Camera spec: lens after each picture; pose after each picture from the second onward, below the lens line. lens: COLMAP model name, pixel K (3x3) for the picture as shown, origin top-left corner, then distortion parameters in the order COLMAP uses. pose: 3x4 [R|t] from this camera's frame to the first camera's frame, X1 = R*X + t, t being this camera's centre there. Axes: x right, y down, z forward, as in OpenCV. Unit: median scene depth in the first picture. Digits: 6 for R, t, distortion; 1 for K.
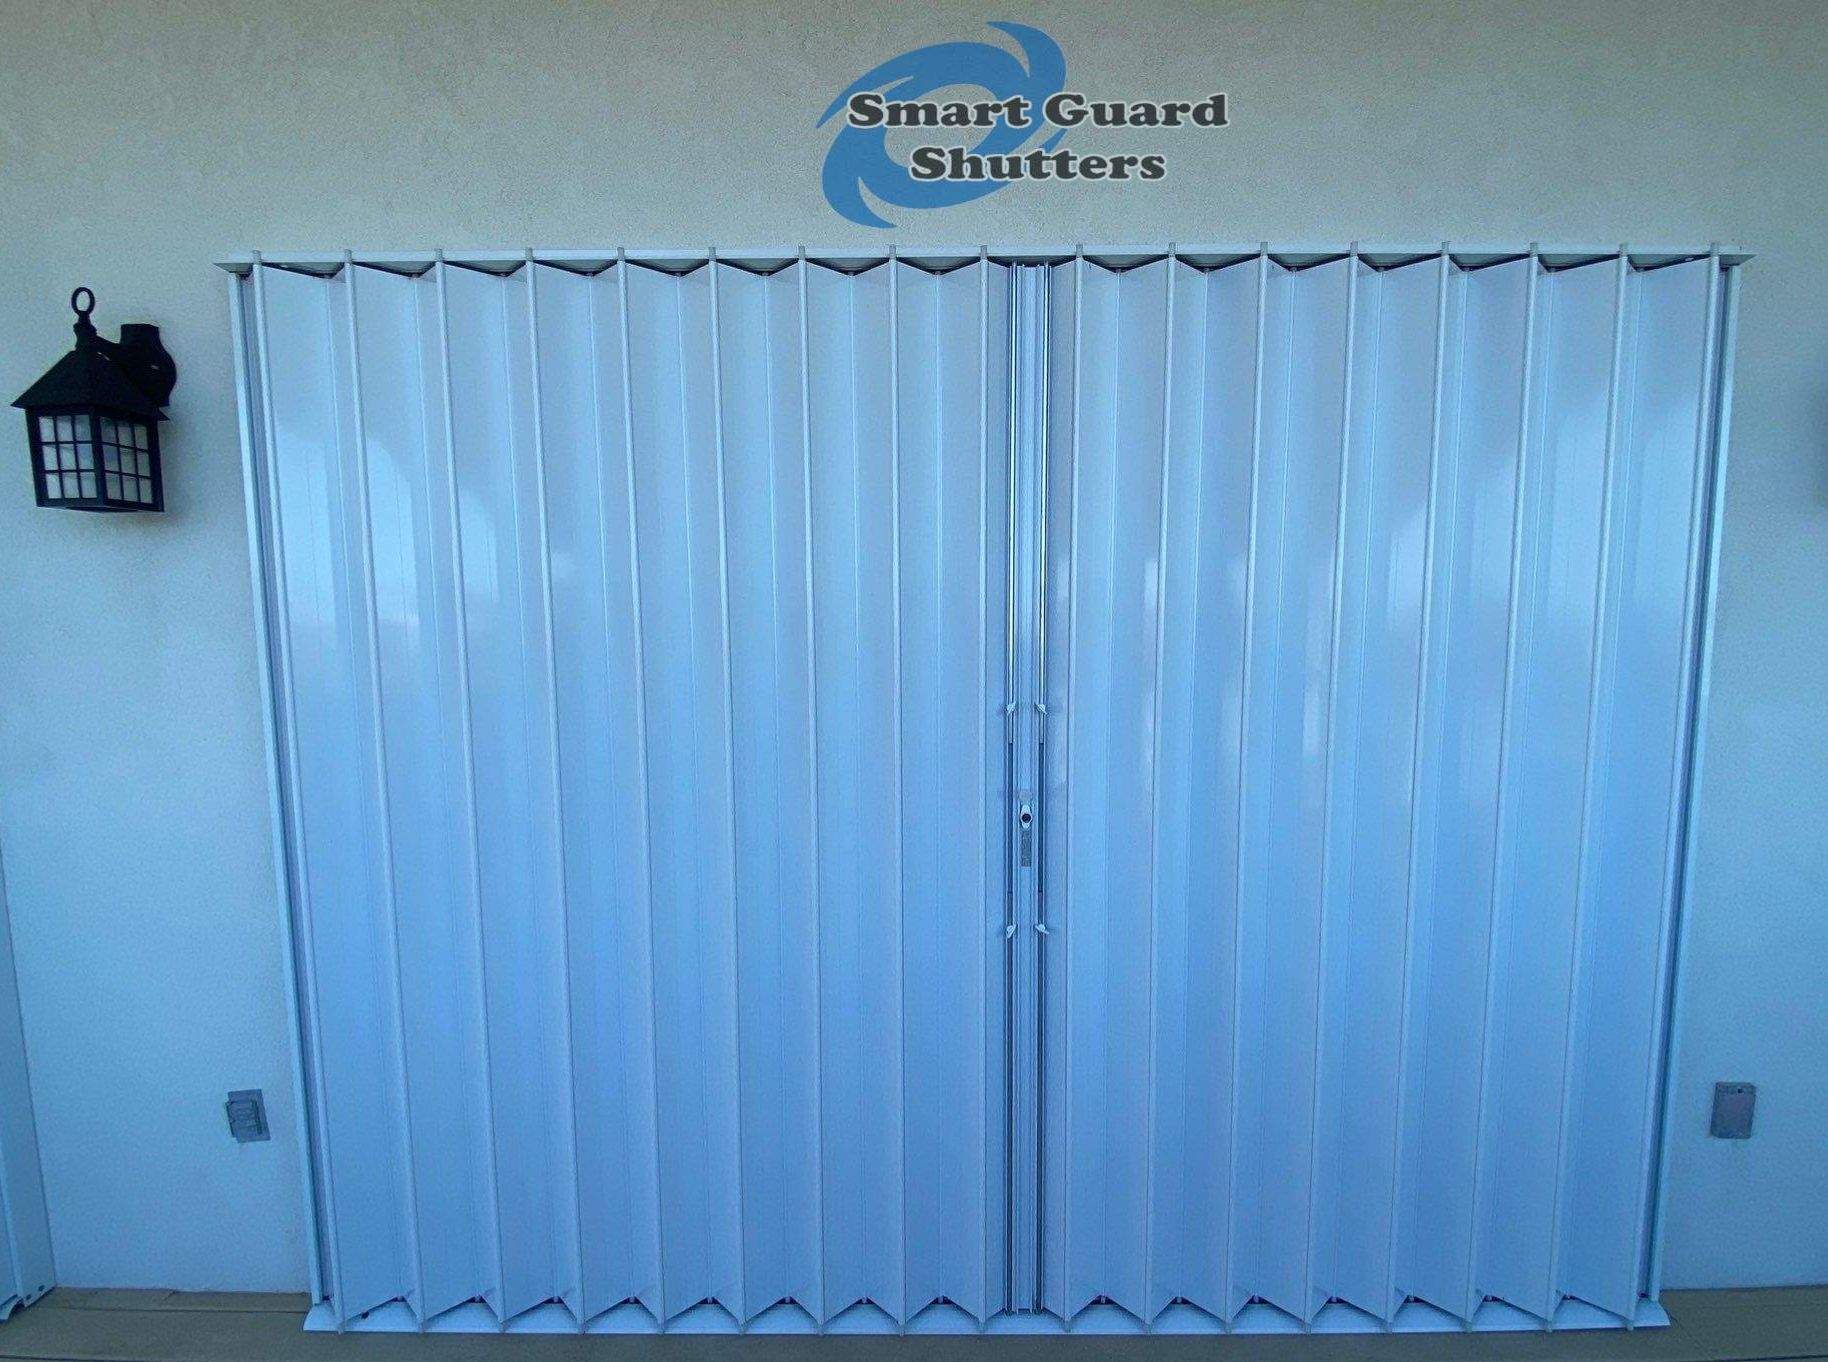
lens RADIAL K [[1197.2, 0, 824.1], [0, 1197.2, 676.2], [0, 0, 1]] dist [0.022494, -0.045511]
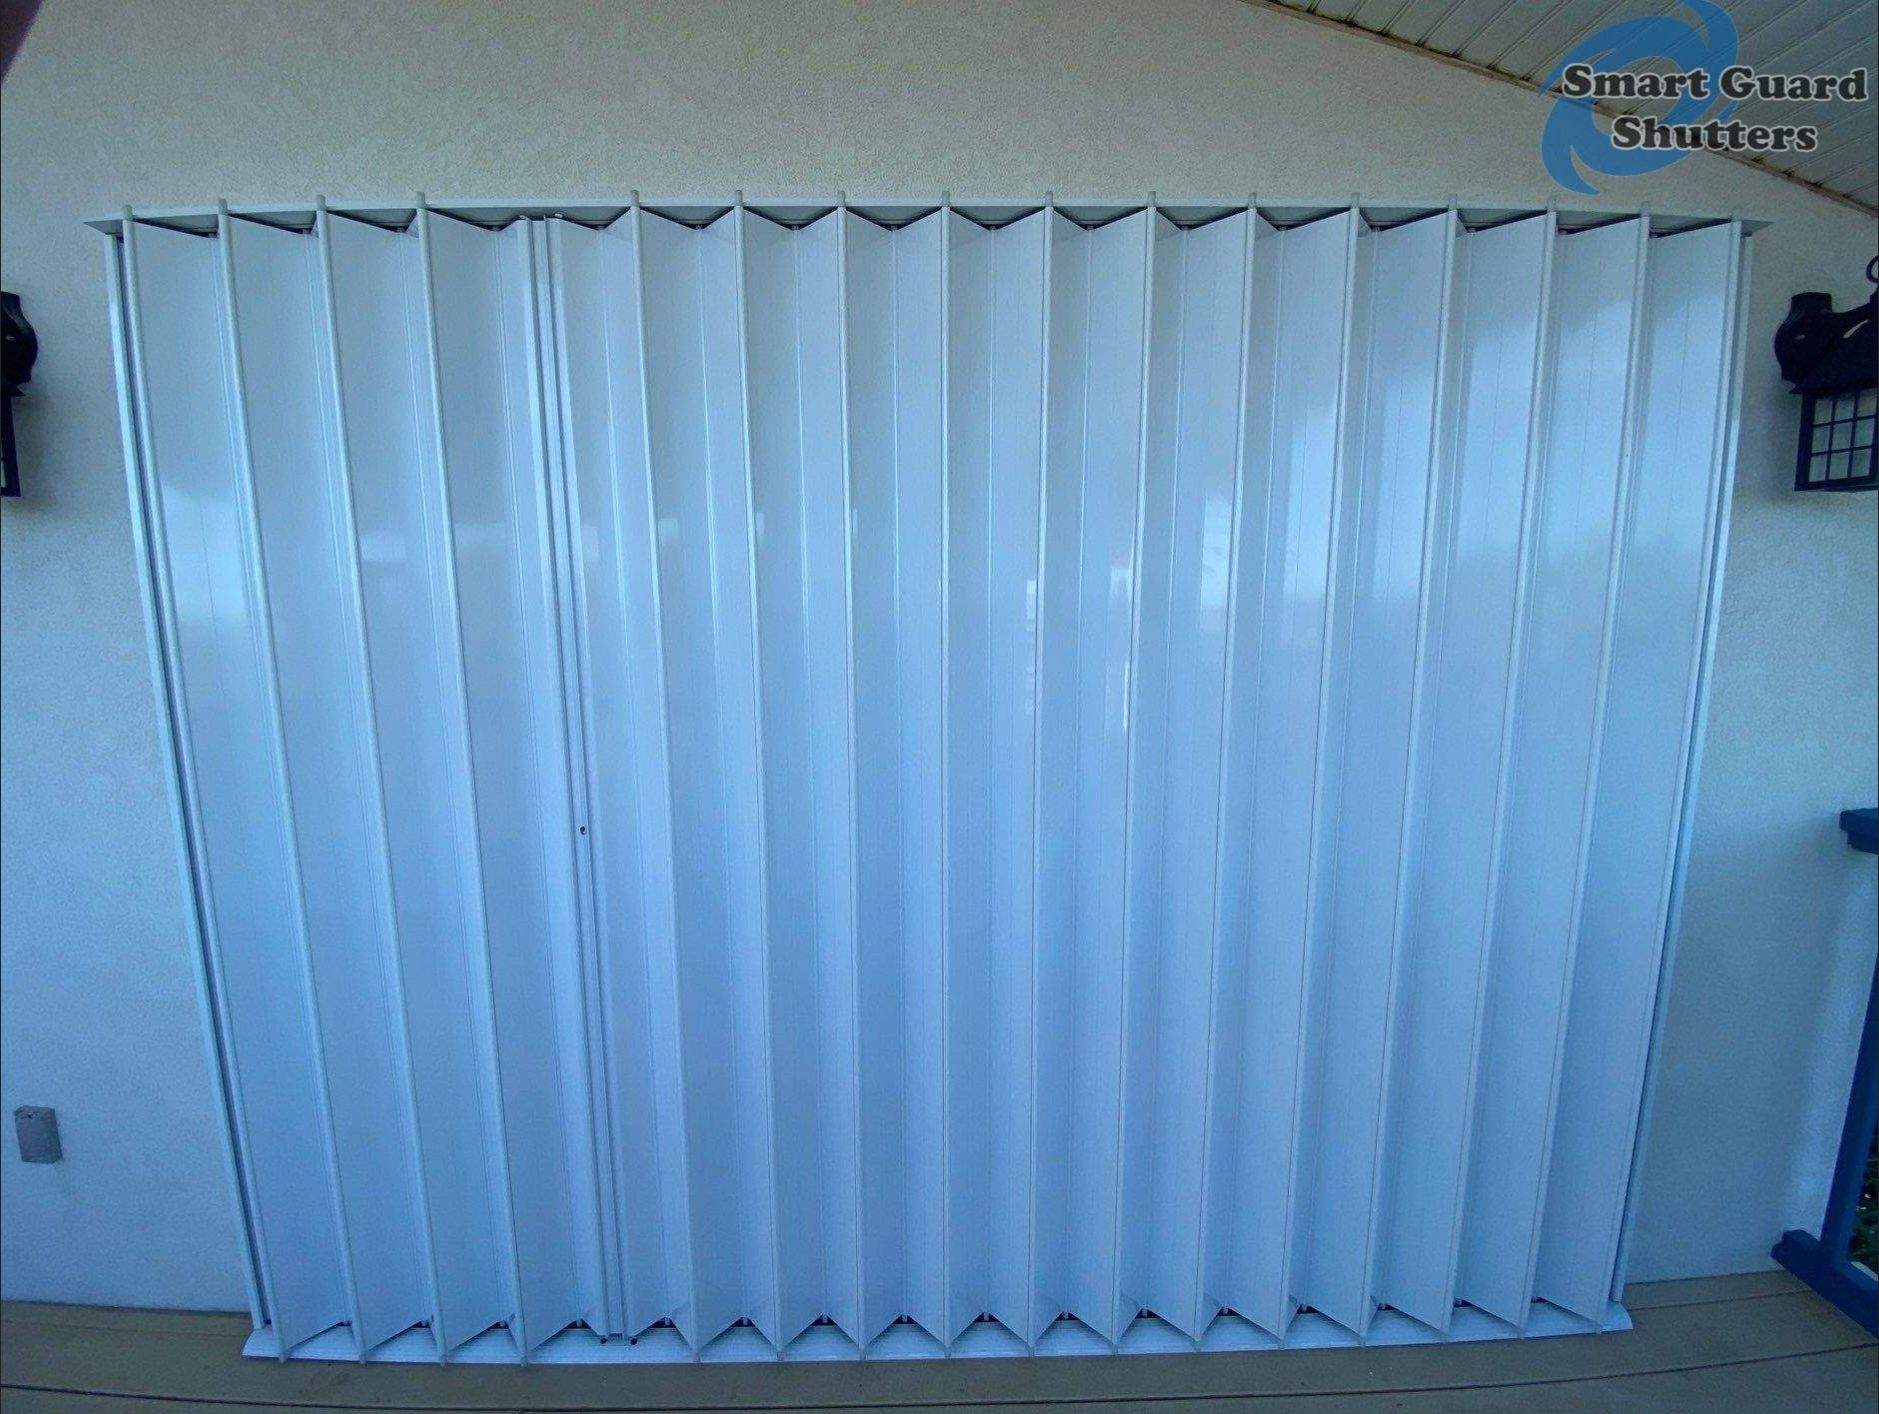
lens RADIAL K [[1302.5, 0, 936.5], [0, 1302.5, 757.4], [0, 0, 1]] dist [-0.054179, 0.002820]
pose [[0.999514, -0.007365, 0.030301, 0.114431], [0.005292, 0.997676, 0.067930, -0.000196], [-0.030730, -0.067737, 0.997230, -0.000838]]
